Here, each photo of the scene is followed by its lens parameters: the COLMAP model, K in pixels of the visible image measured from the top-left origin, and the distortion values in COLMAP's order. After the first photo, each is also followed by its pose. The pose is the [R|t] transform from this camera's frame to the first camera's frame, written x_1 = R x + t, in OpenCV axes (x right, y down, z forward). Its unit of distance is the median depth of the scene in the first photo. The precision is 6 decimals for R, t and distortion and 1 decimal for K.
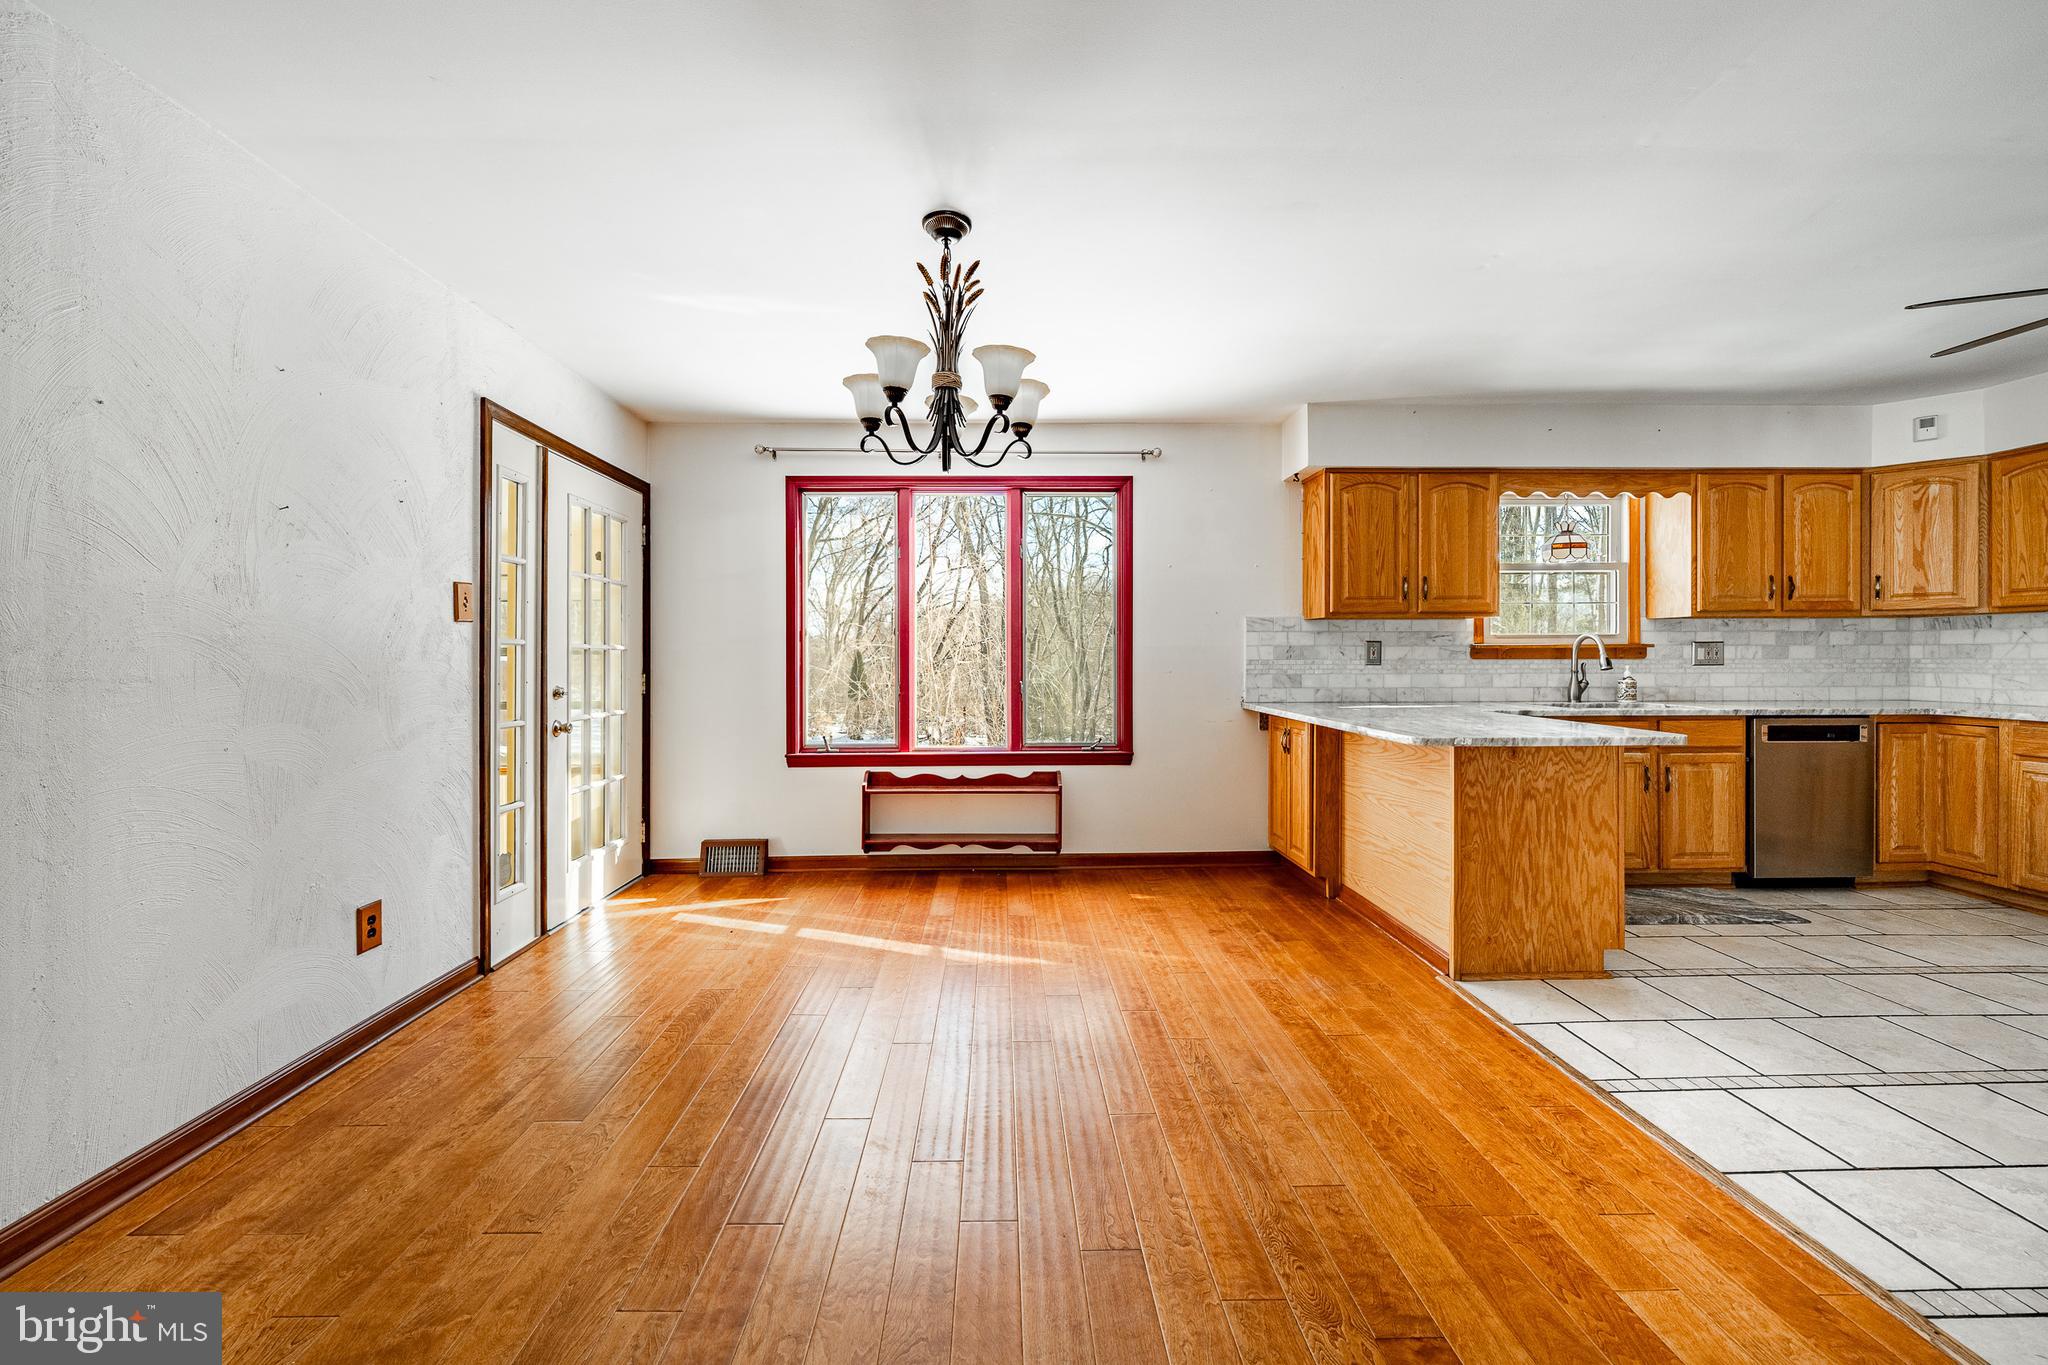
lens RADIAL K [[820.5, 0, 1011.3], [0, 820.5, 668.1], [0, 0, 1]] dist [-0.000992, -0.000205]
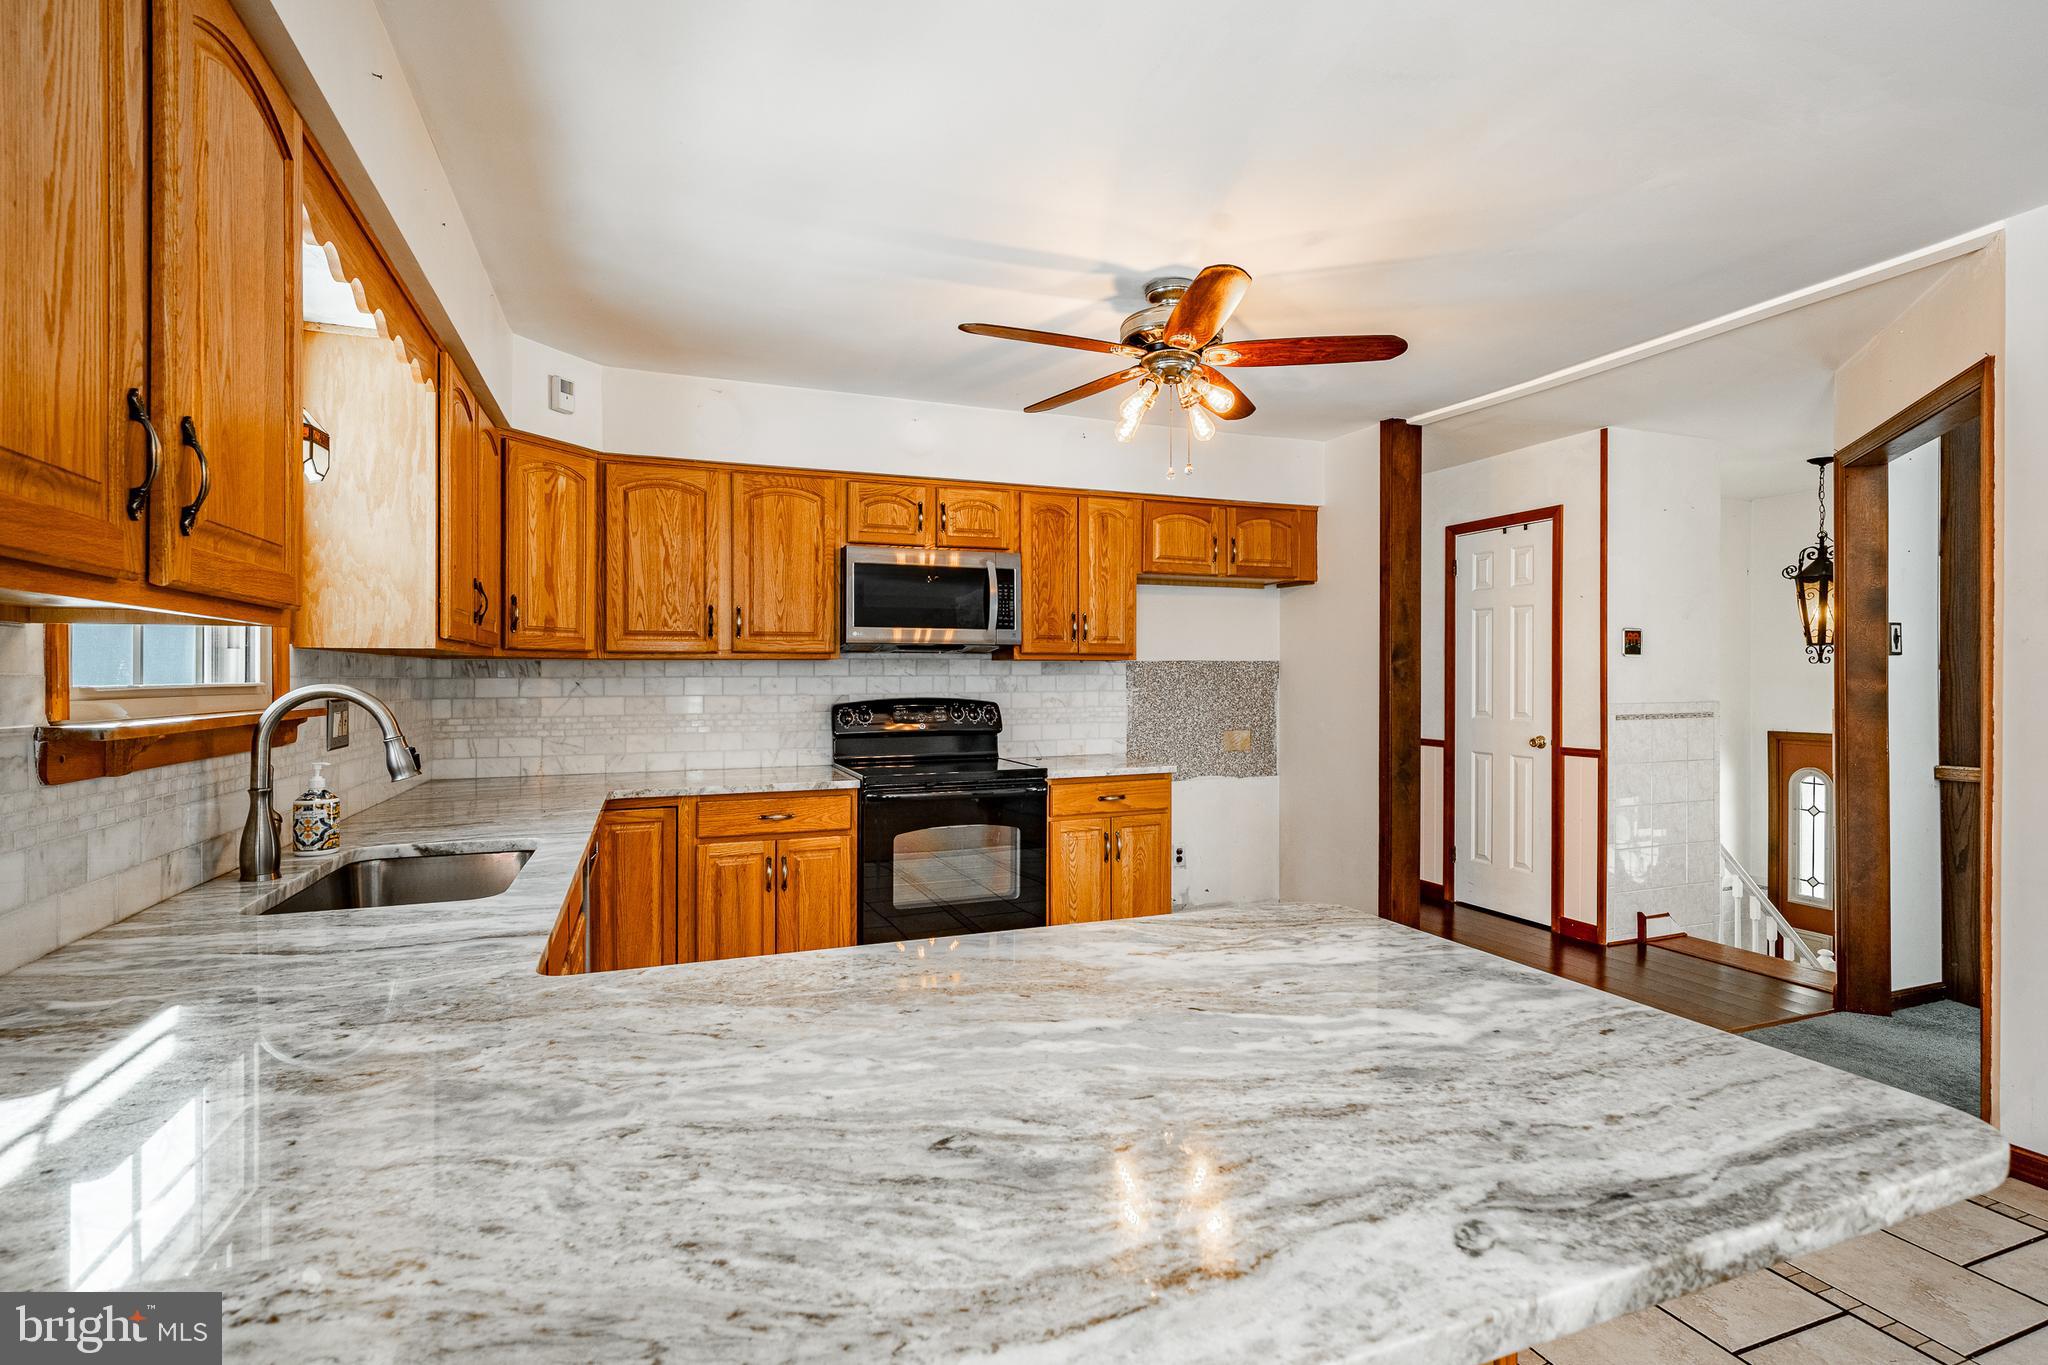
lens RADIAL K [[950.8, 0, 1038.9], [0, 950.8, 678.4], [0, 0, 1]] dist [0.002645, -0.001825]
pose [[-0.339263, 0.003716, 0.940684, 0.207294], [0.018891, 0.999817, 0.002864, -0.042662], [-0.940502, 0.018742, -0.339271, 0.897996]]
